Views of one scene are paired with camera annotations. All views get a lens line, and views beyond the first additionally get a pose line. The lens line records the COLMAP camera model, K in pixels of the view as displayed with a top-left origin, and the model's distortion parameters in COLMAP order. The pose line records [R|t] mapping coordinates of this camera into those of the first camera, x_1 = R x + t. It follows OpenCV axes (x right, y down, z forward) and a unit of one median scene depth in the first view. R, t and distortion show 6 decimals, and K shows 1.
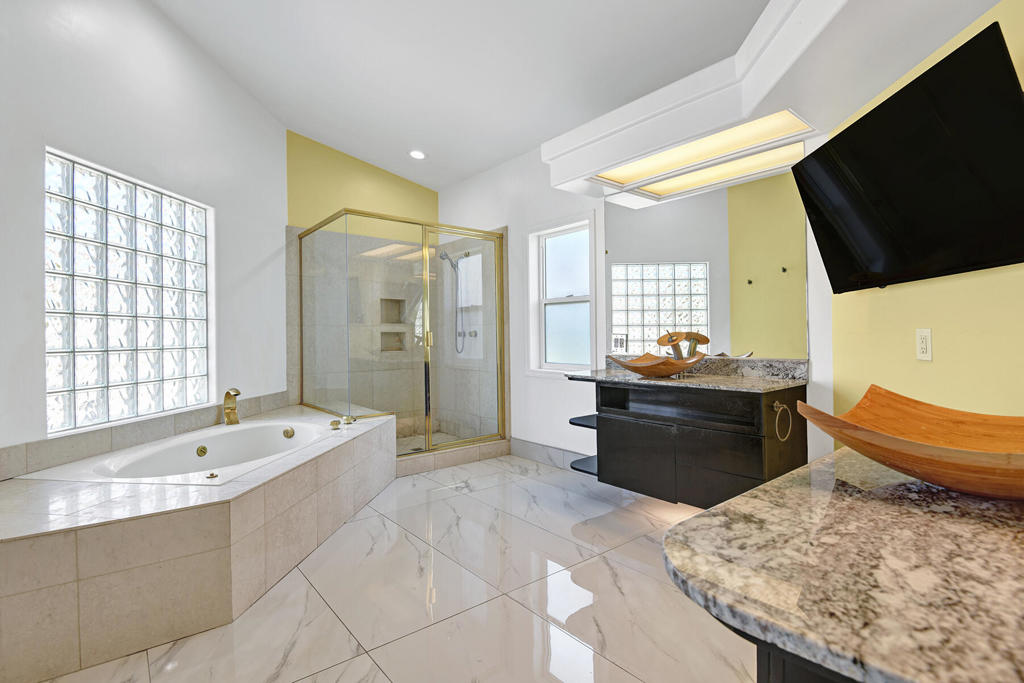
lens RADIAL K [[488.8, 0, 512.0], [0, 488.8, 341.5], [0, 0, 1]] dist [0.001786, 0.000081]
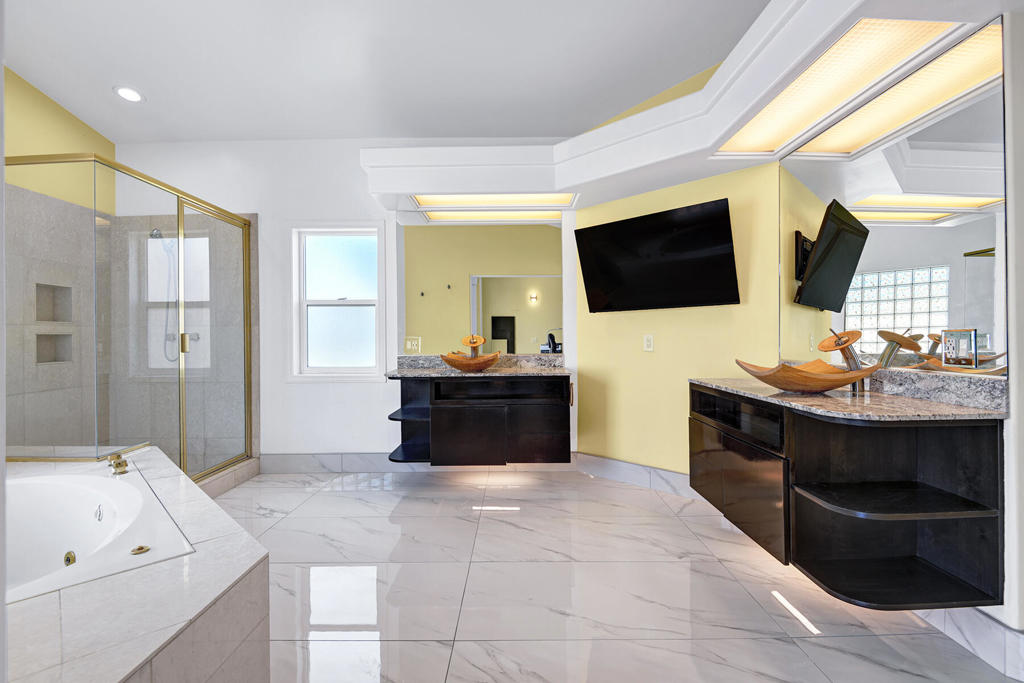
lens RADIAL K [[488.8, 0, 512.0], [0, 488.8, 341.5], [0, 0, 1]] dist [0.001786, 0.000081]
pose [[0.624812, -0.006507, 0.780748, -0.424517], [0.011232, 0.999937, -0.000655, -0.001440], [-0.780695, 0.009178, 0.624845, 0.097499]]
